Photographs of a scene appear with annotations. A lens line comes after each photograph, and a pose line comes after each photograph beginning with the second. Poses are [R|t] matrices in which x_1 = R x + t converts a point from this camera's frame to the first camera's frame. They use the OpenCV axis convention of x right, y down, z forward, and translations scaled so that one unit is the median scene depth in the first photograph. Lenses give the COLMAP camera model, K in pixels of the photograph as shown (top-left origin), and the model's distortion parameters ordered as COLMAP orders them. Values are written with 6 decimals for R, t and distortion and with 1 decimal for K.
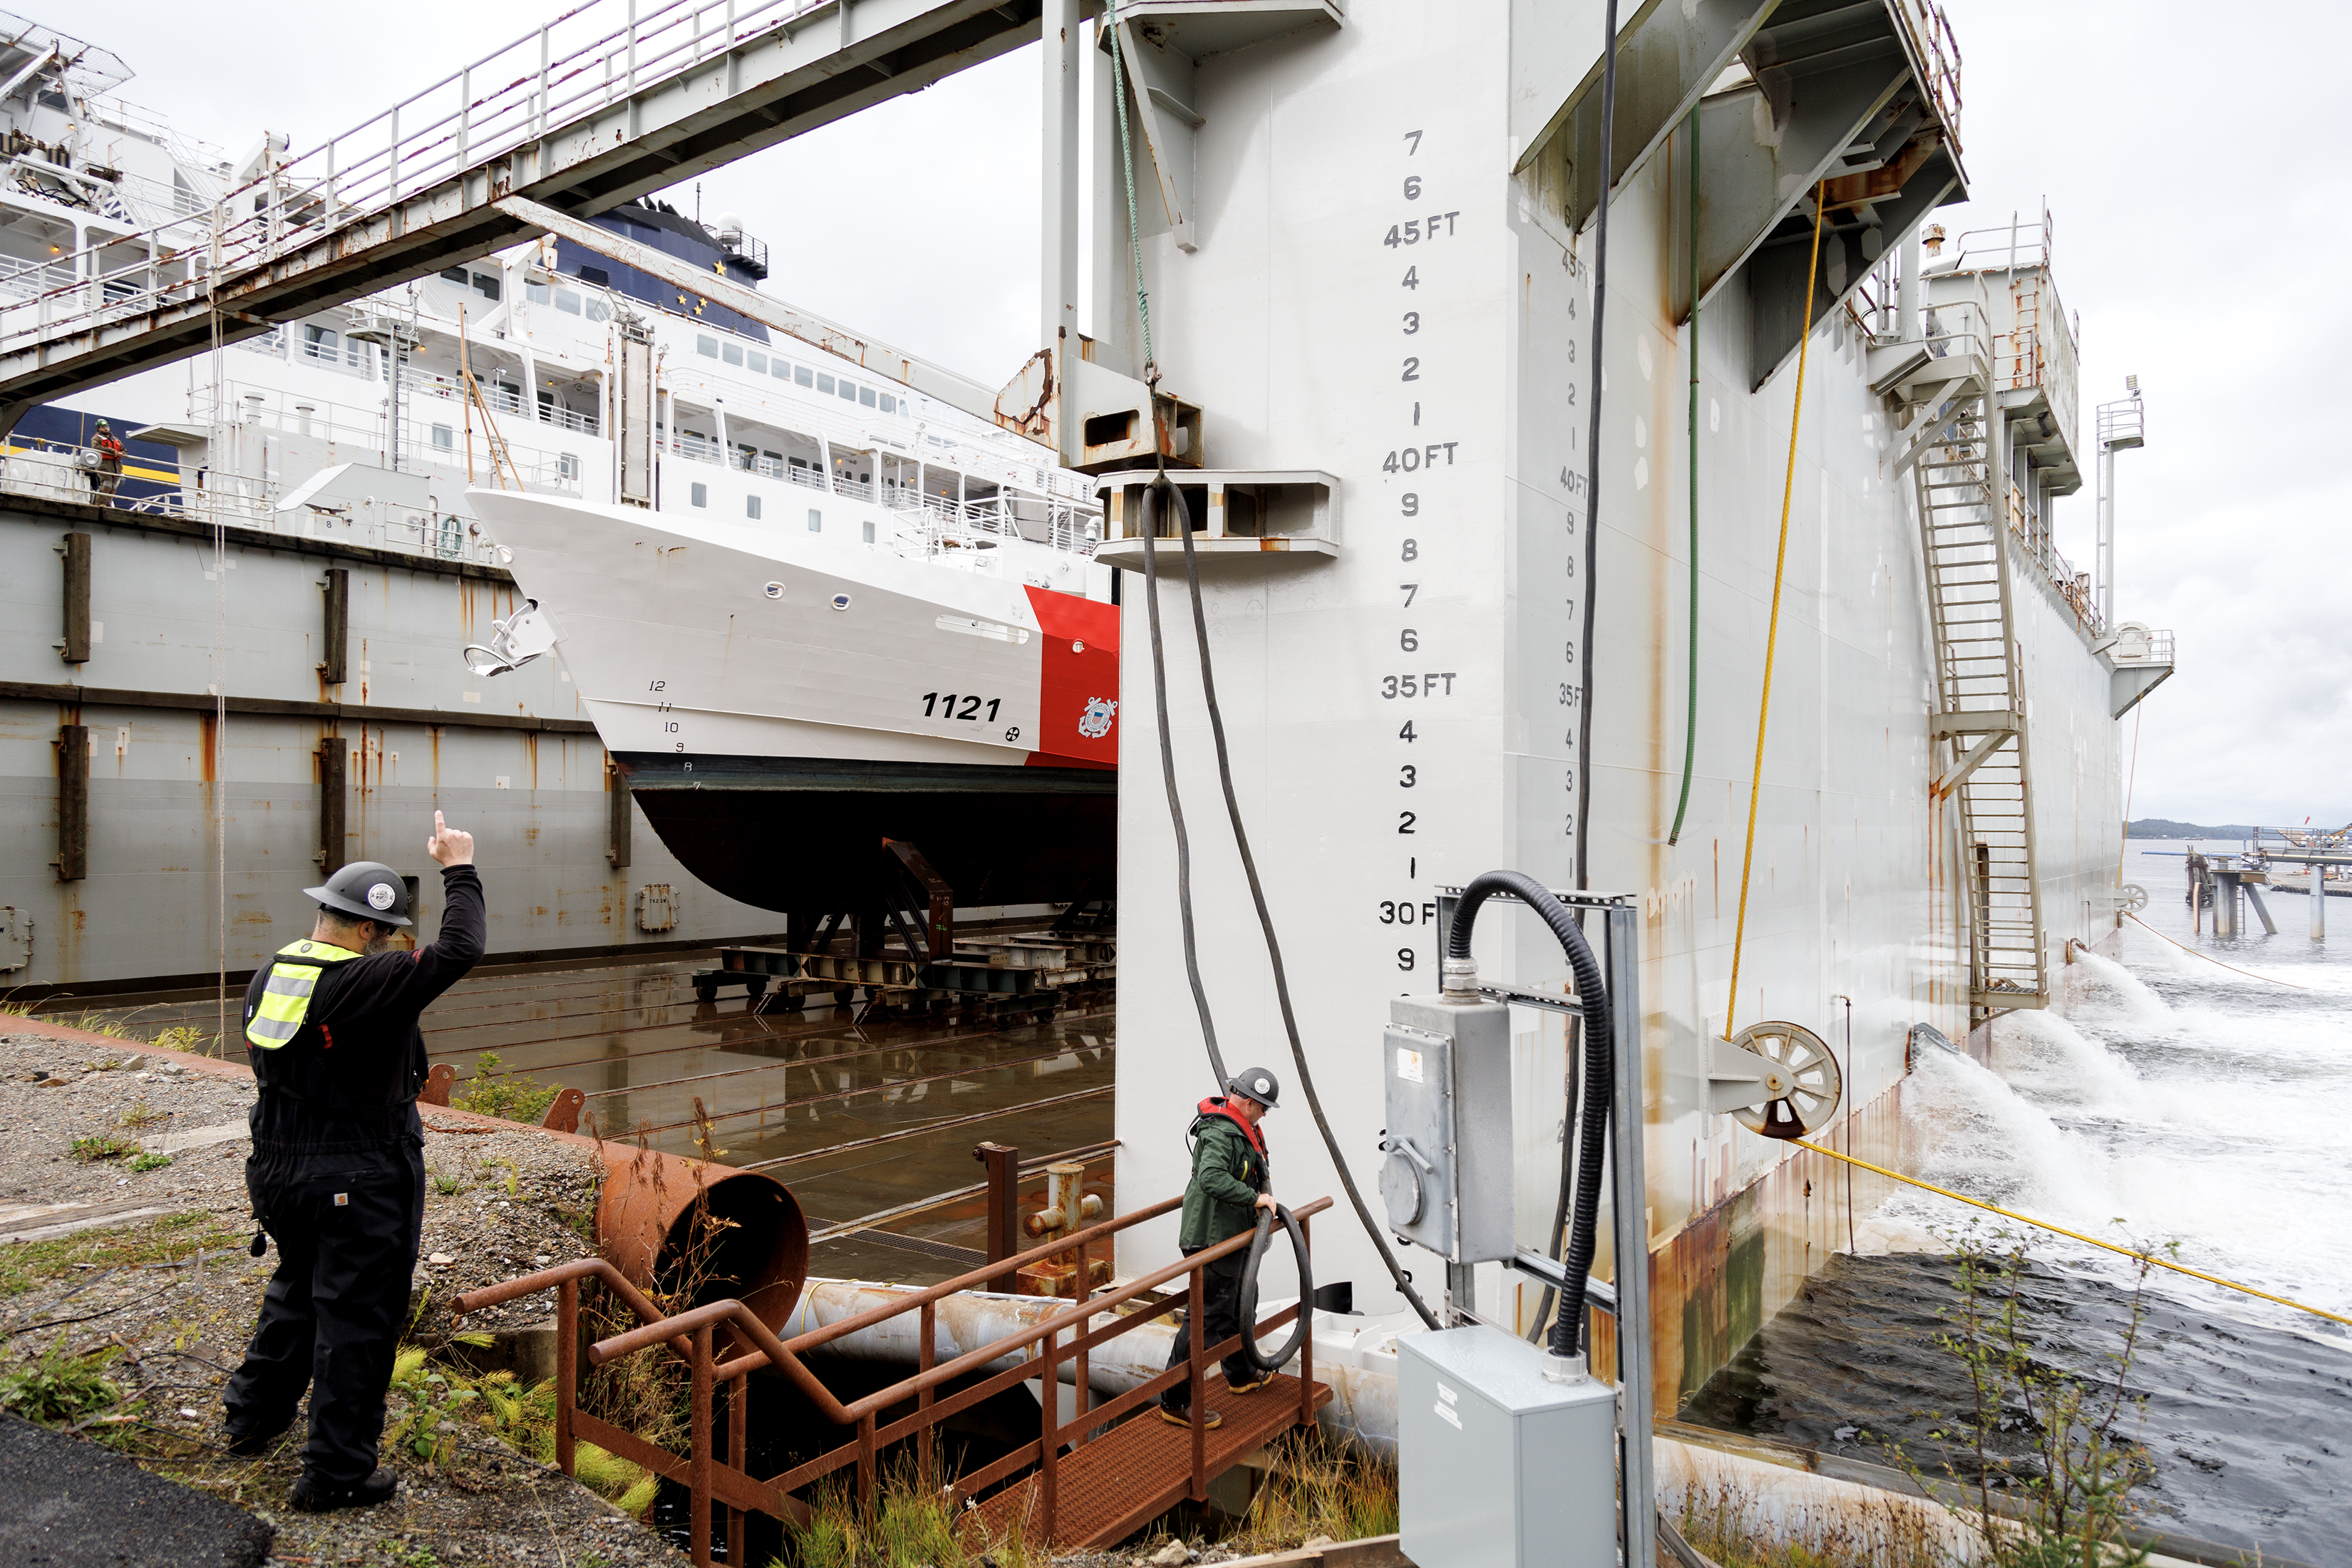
lens RADIAL K [[1604.8, 0, 1172.3], [0, 1604.8, 806.4], [0, 0, 1]] dist [-0.001489, -0.001593]
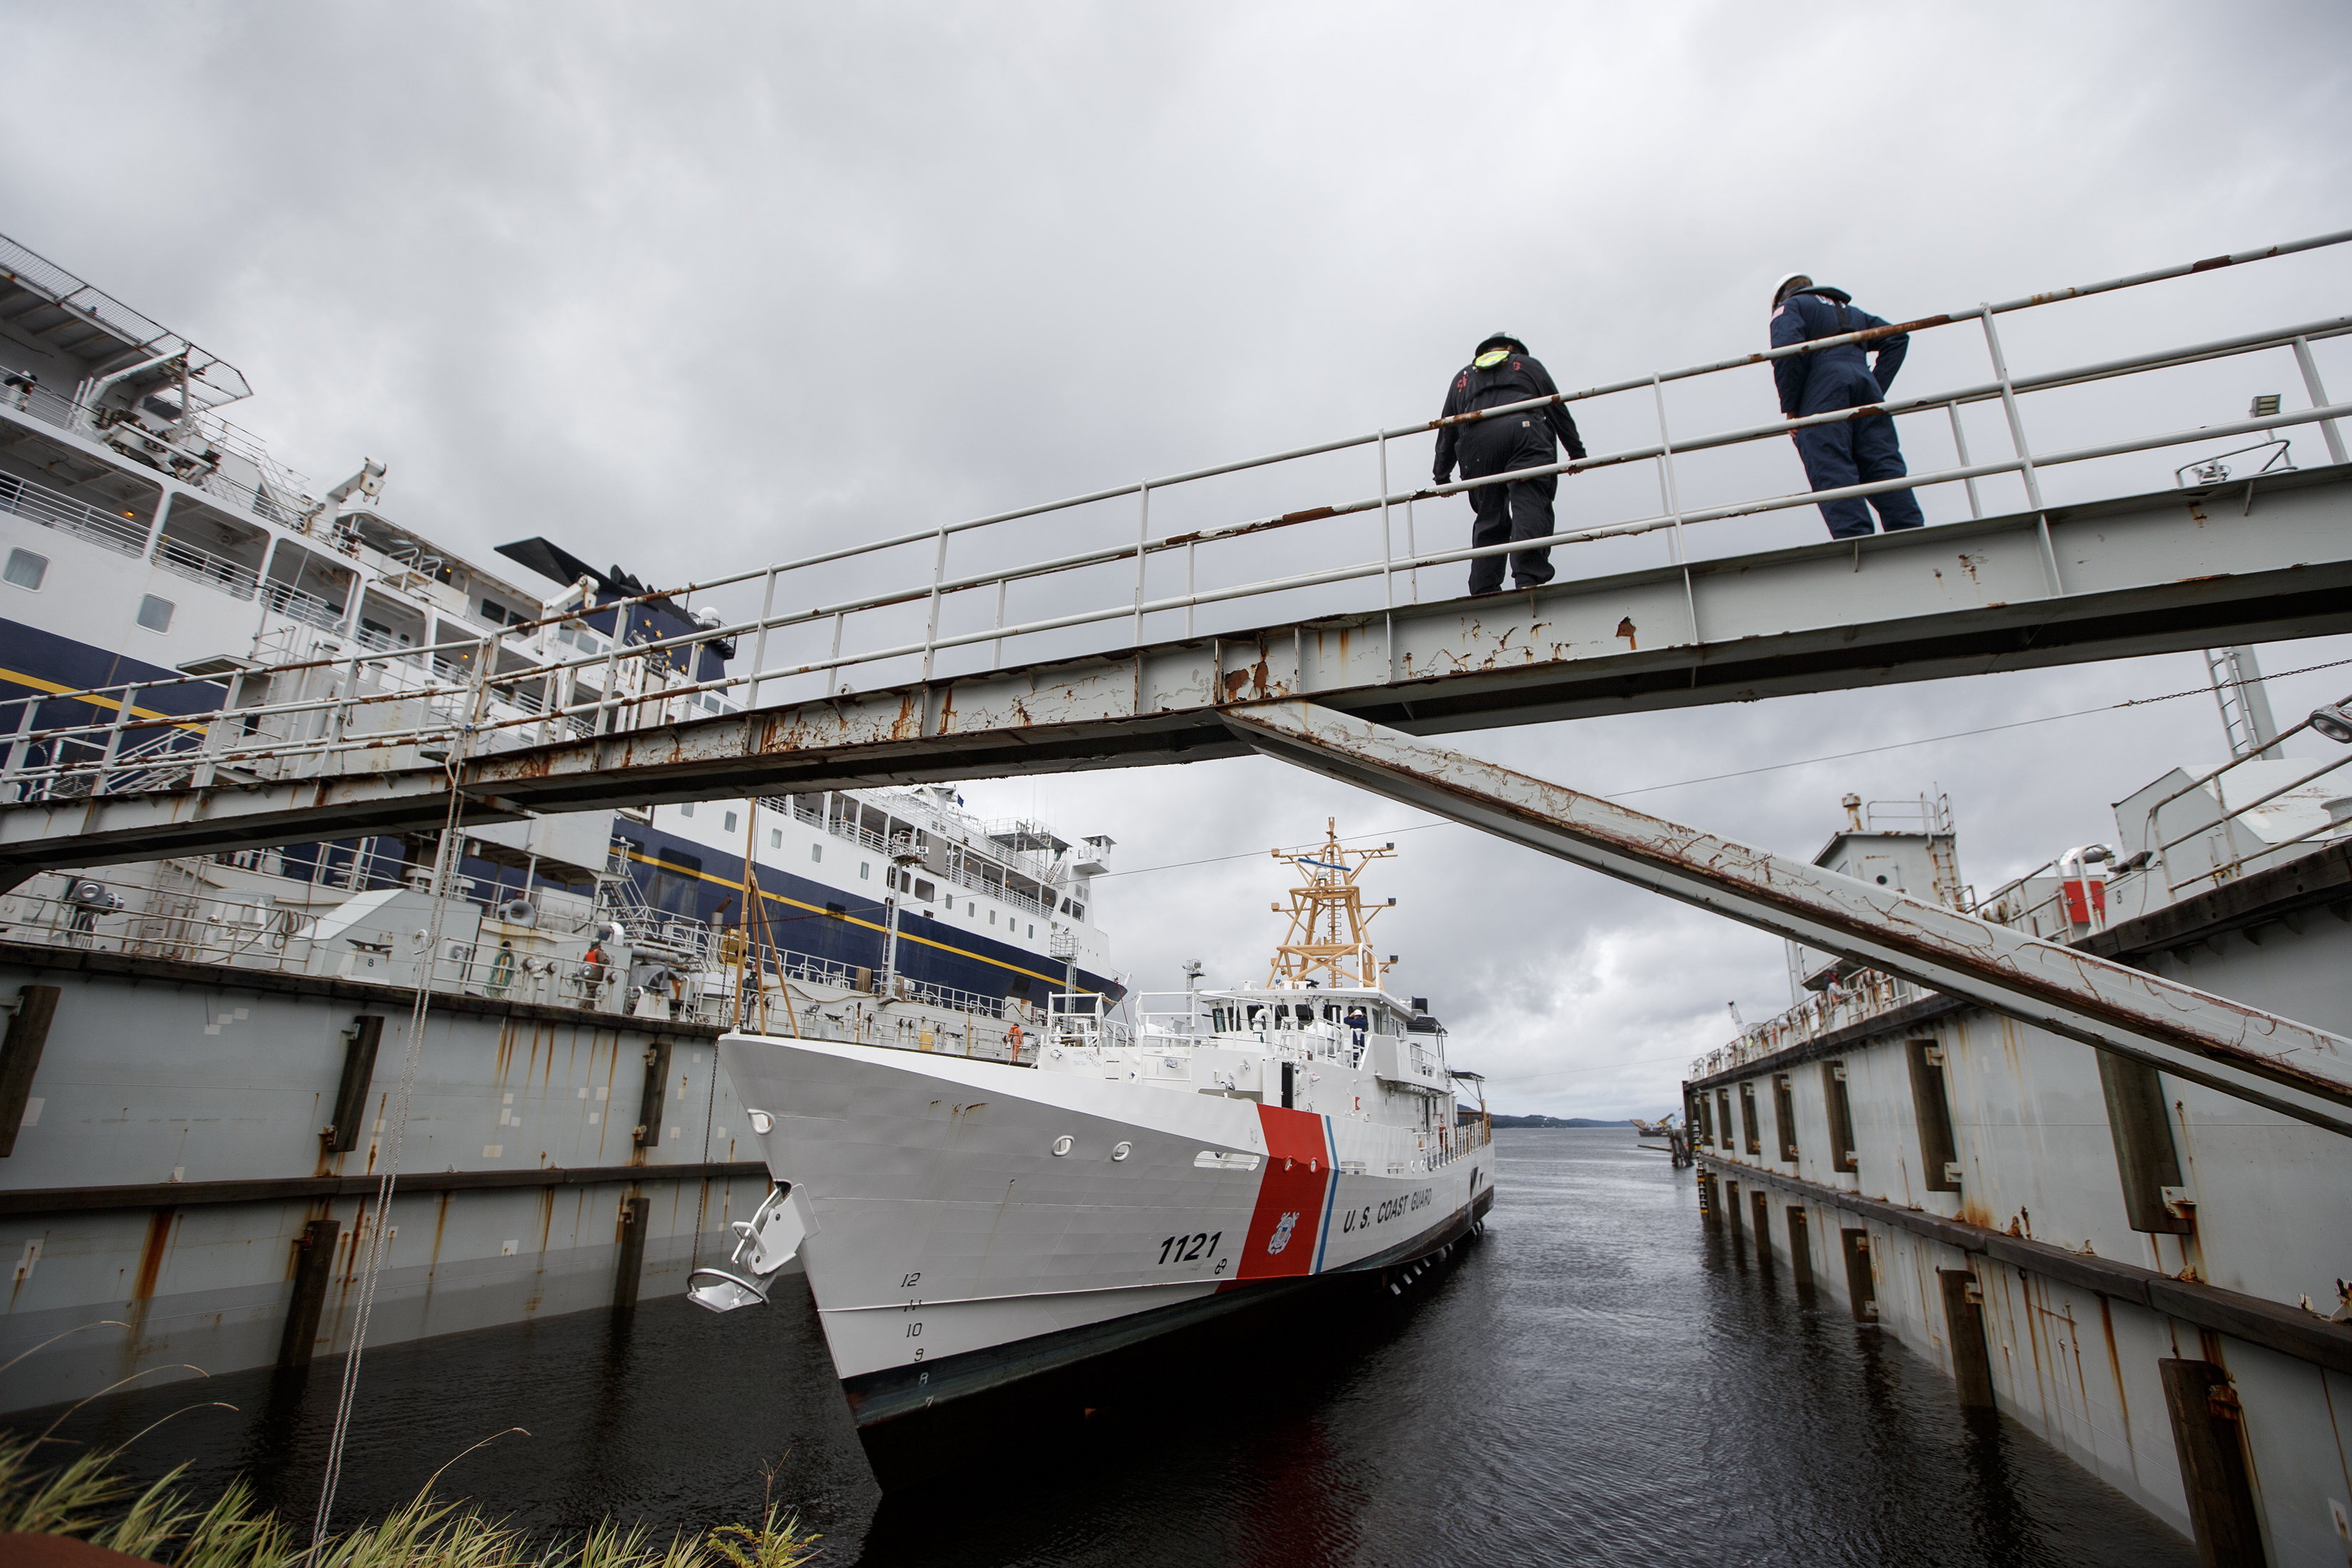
lens RADIAL K [[1085.6, 0, 1191.6], [0, 1085.6, 777.7], [0, 0, 1]] dist [-0.023613, 0.003424]
pose [[0.967100, 0.085303, 0.239668, -0.269930], [-0.013831, 0.958343, -0.285285, -0.127996], [-0.254020, 0.272584, 0.927993, 0.344314]]
